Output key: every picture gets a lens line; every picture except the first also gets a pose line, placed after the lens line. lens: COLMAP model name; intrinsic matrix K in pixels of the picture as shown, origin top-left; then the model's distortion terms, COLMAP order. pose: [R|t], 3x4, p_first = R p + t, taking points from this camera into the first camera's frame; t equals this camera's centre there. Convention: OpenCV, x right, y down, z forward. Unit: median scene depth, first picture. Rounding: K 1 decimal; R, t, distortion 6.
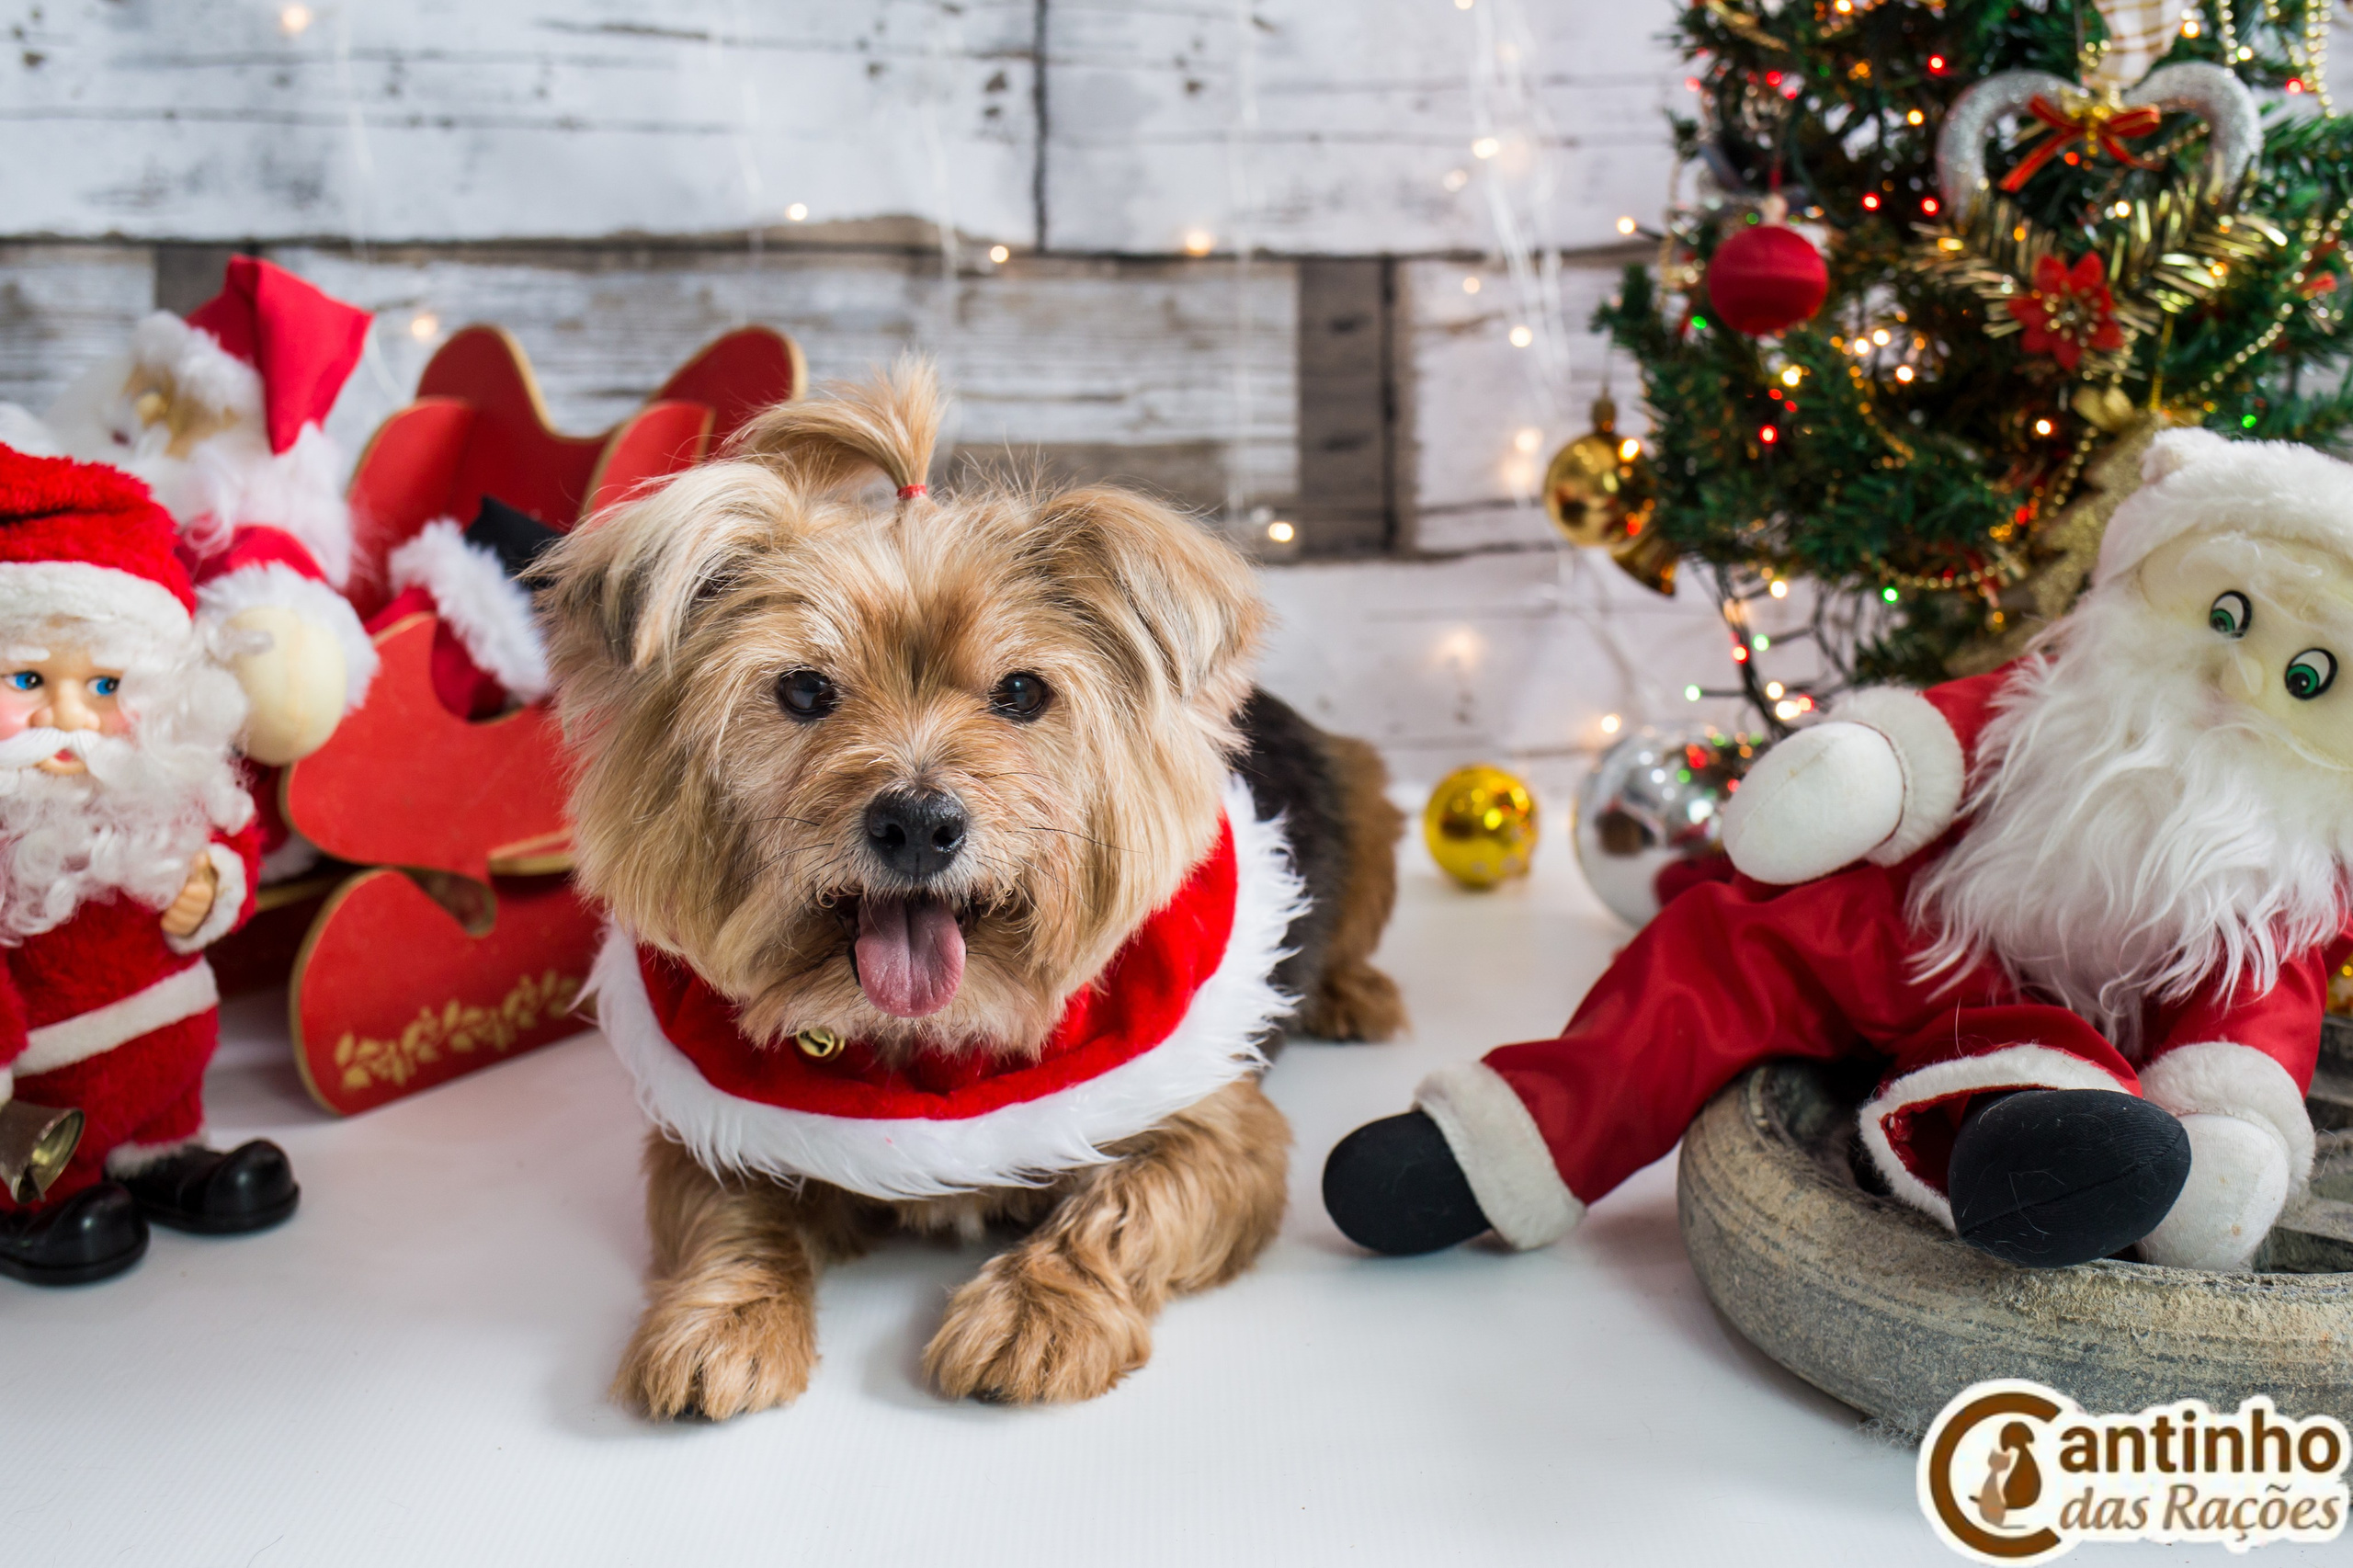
lens RADIAL K [[2616.6, 0, 1187.7], [0, 2616.6, 767.4], [0, 0, 1]] dist [-0.068196, 0.026439]
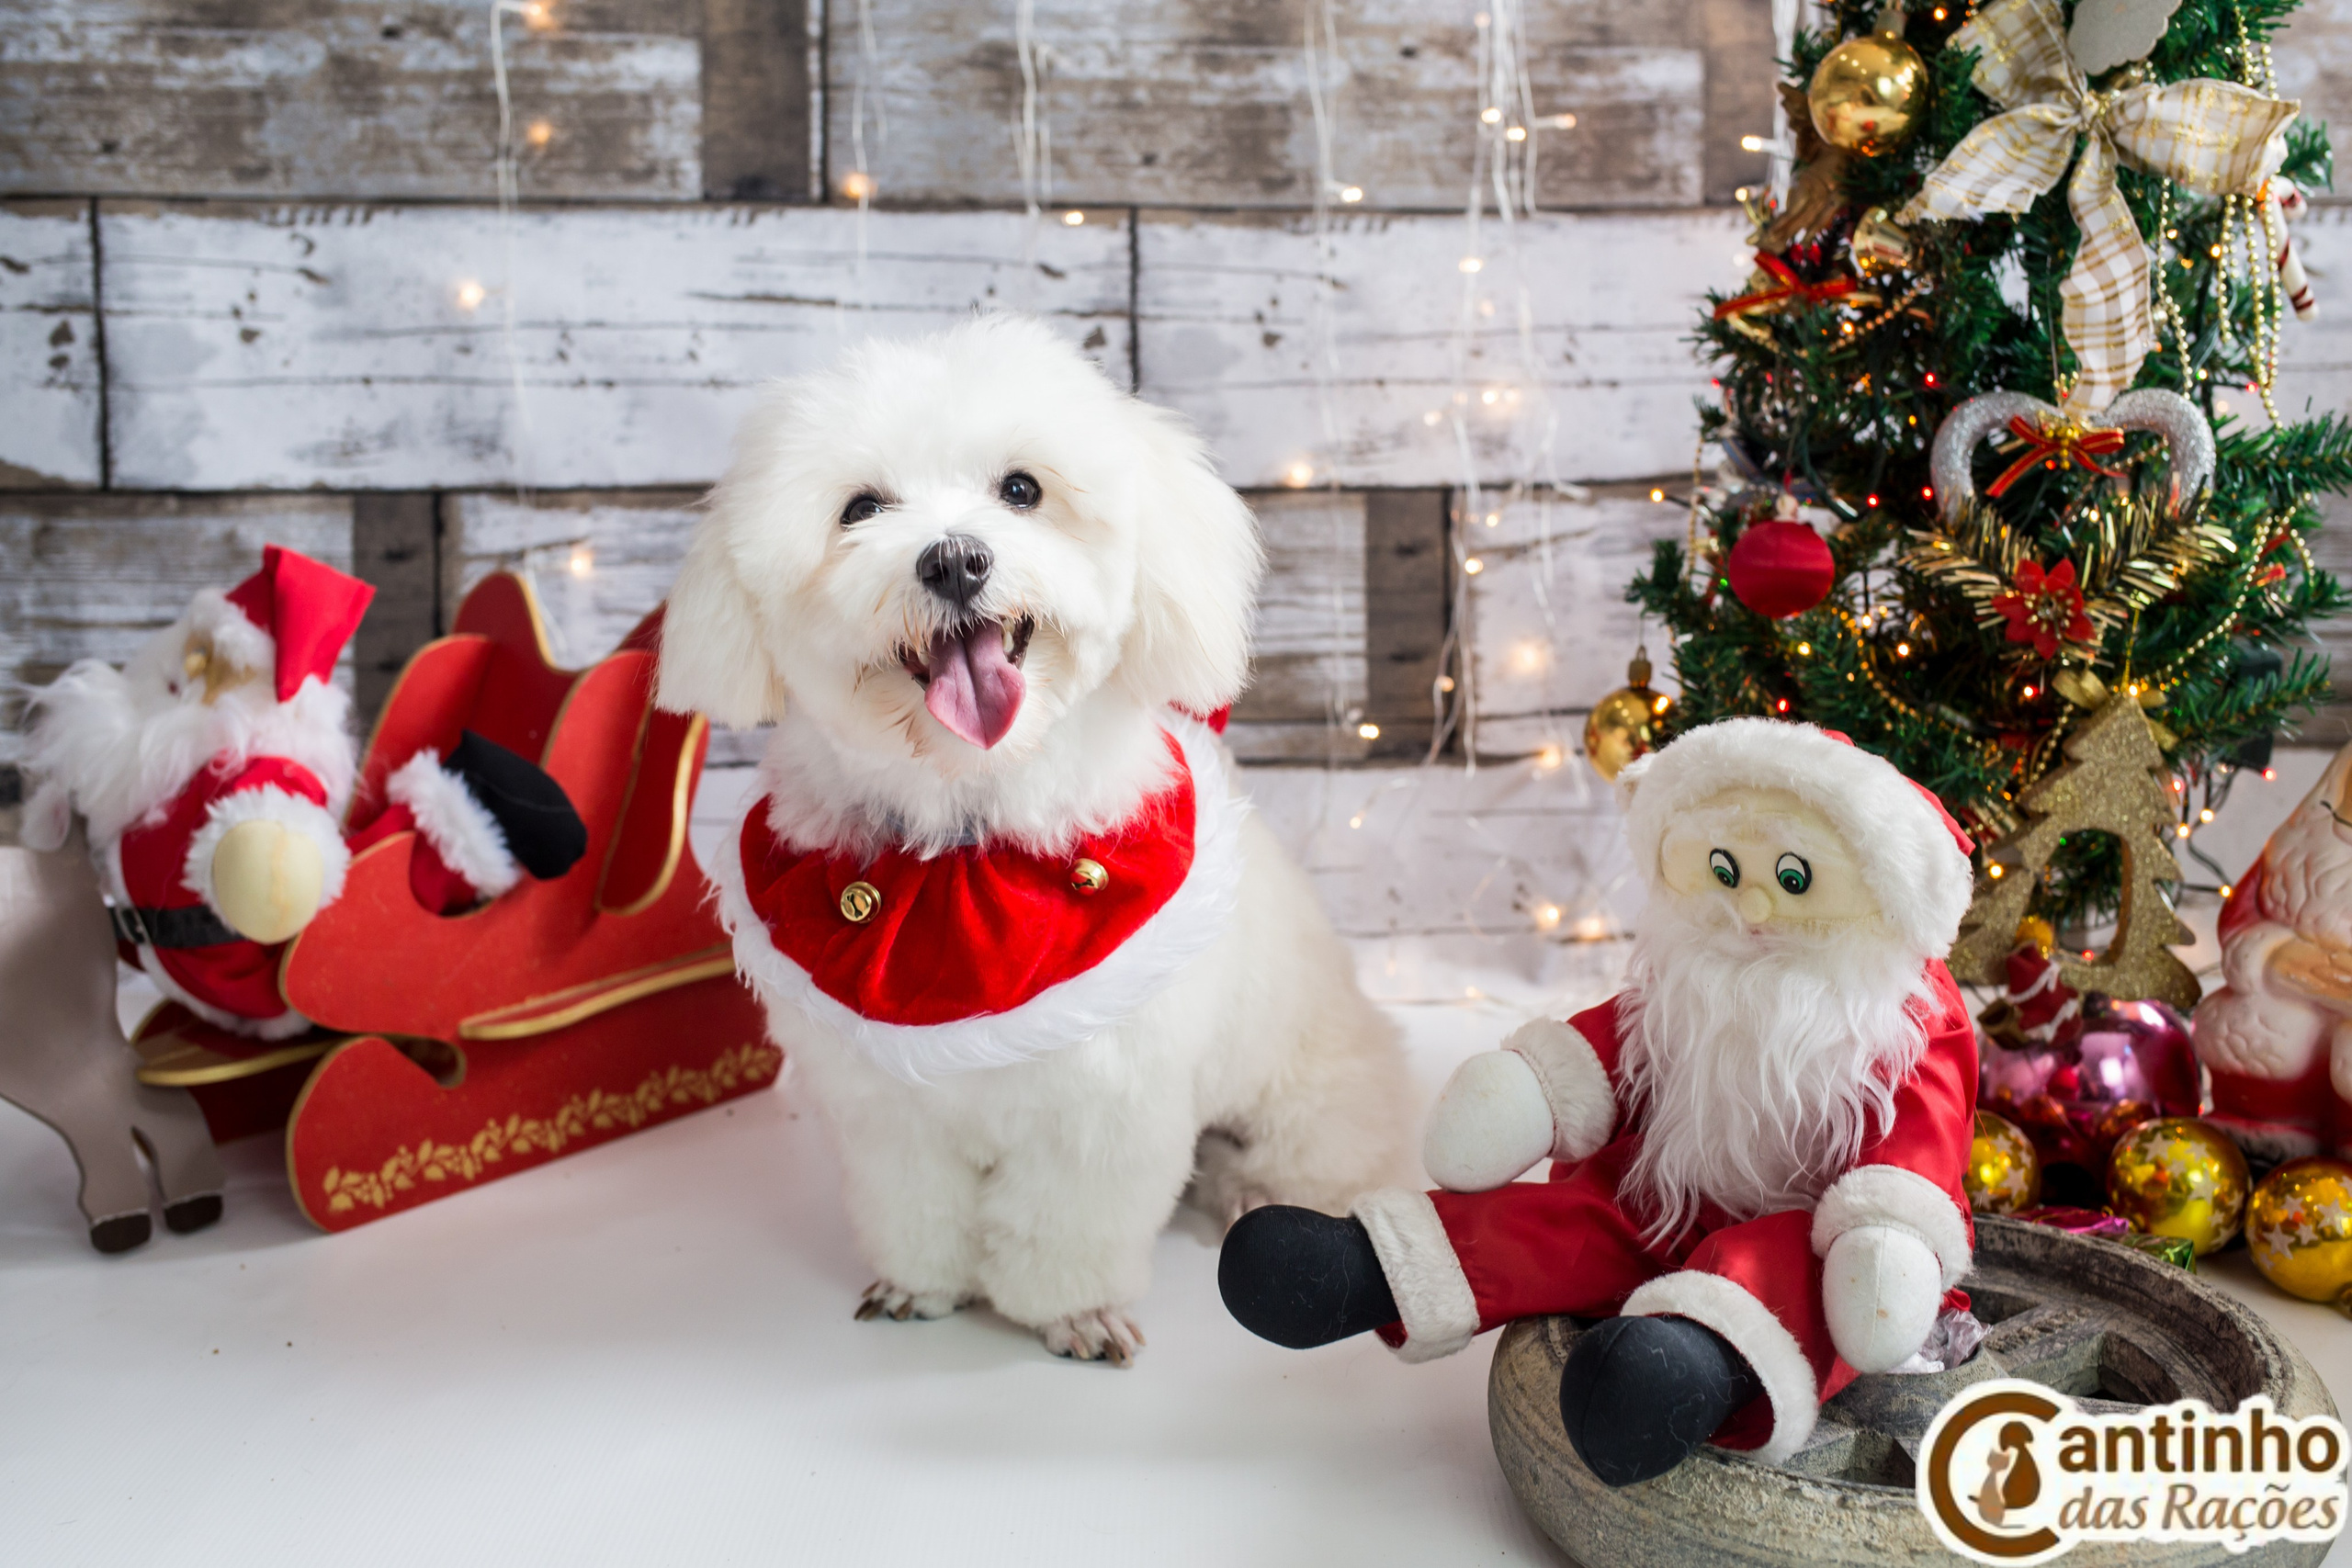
lens RADIAL K [[2498.0, 0, 1154.5], [0, 2498.0, 777.6], [0, 0, 1]] dist [-0.079112, 0.073279]
pose [[0.999187, -0.004605, -0.040051, -0.007258], [0.003609, 0.999683, -0.024912, -0.061151], [0.040153, 0.024747, 0.998887, -0.082752]]
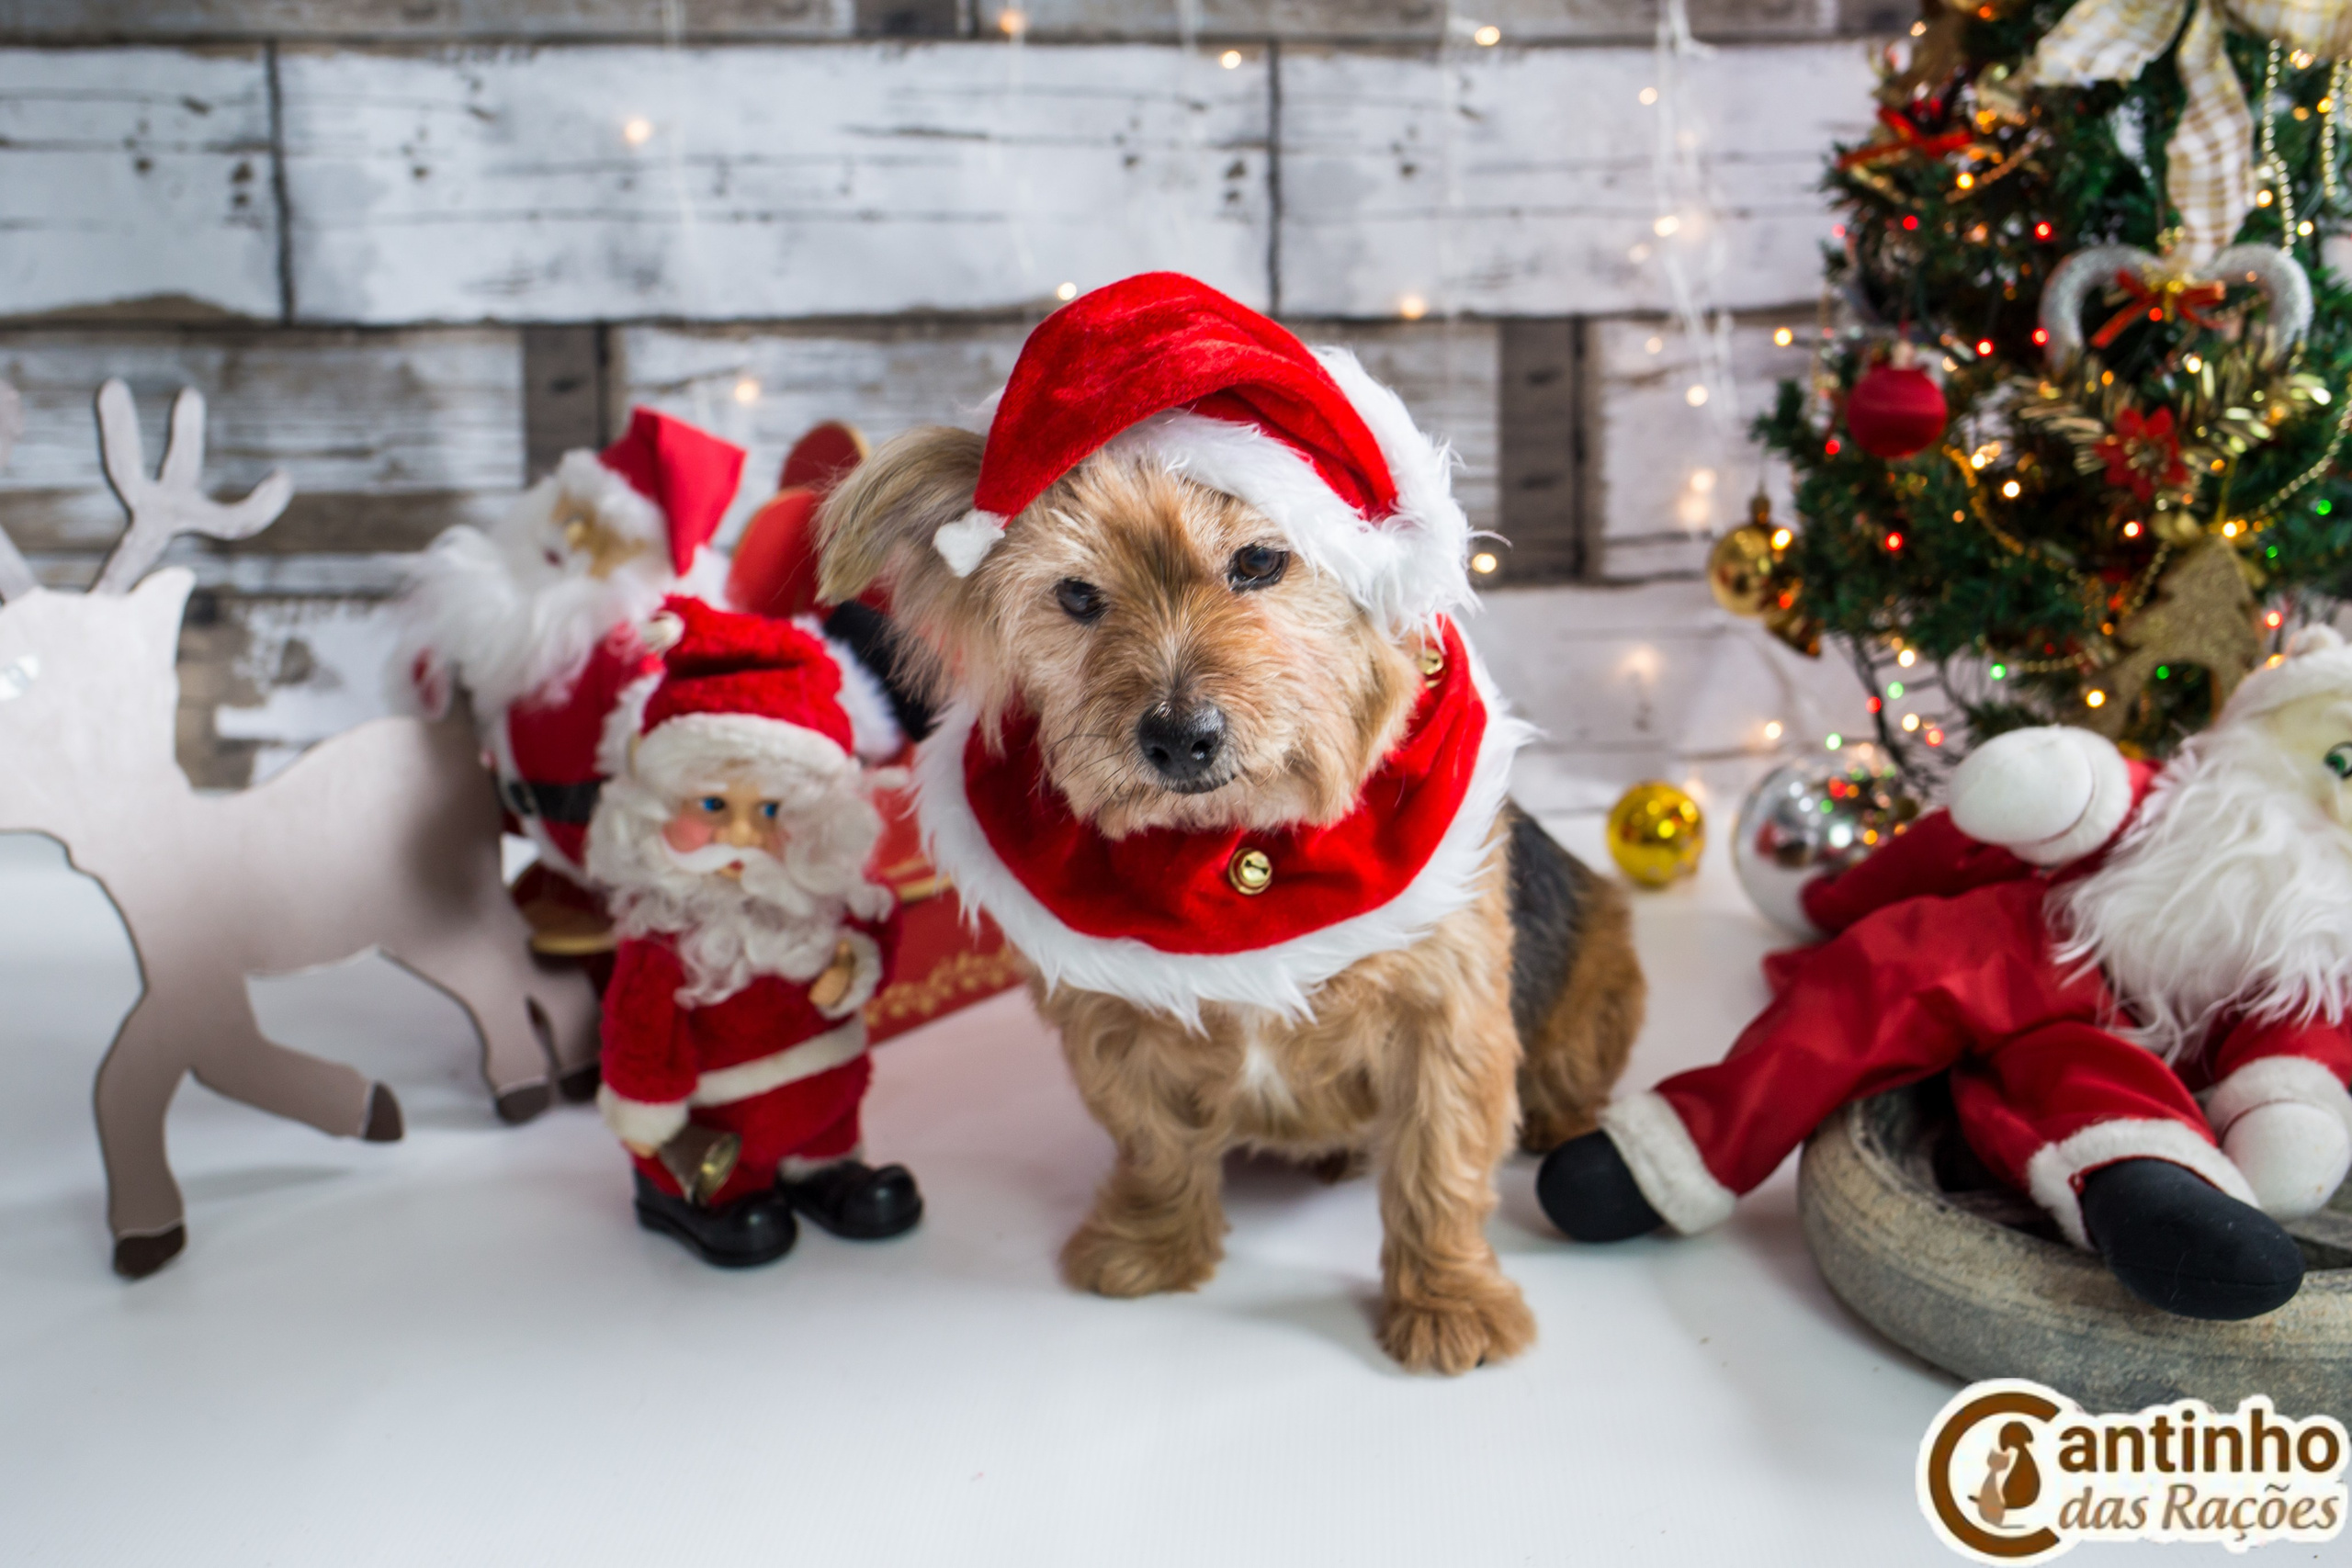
lens RADIAL K [[2607.0, 0, 1163.0], [0, 2607.0, 781.6], [0, 0, 1]] dist [-0.071287, 0.074528]
pose [[0.996695, 0.003322, -0.081165, -0.015039], [0.001047, 0.998555, 0.053729, -0.071430], [0.081226, -0.053636, 0.995251, -0.199058]]
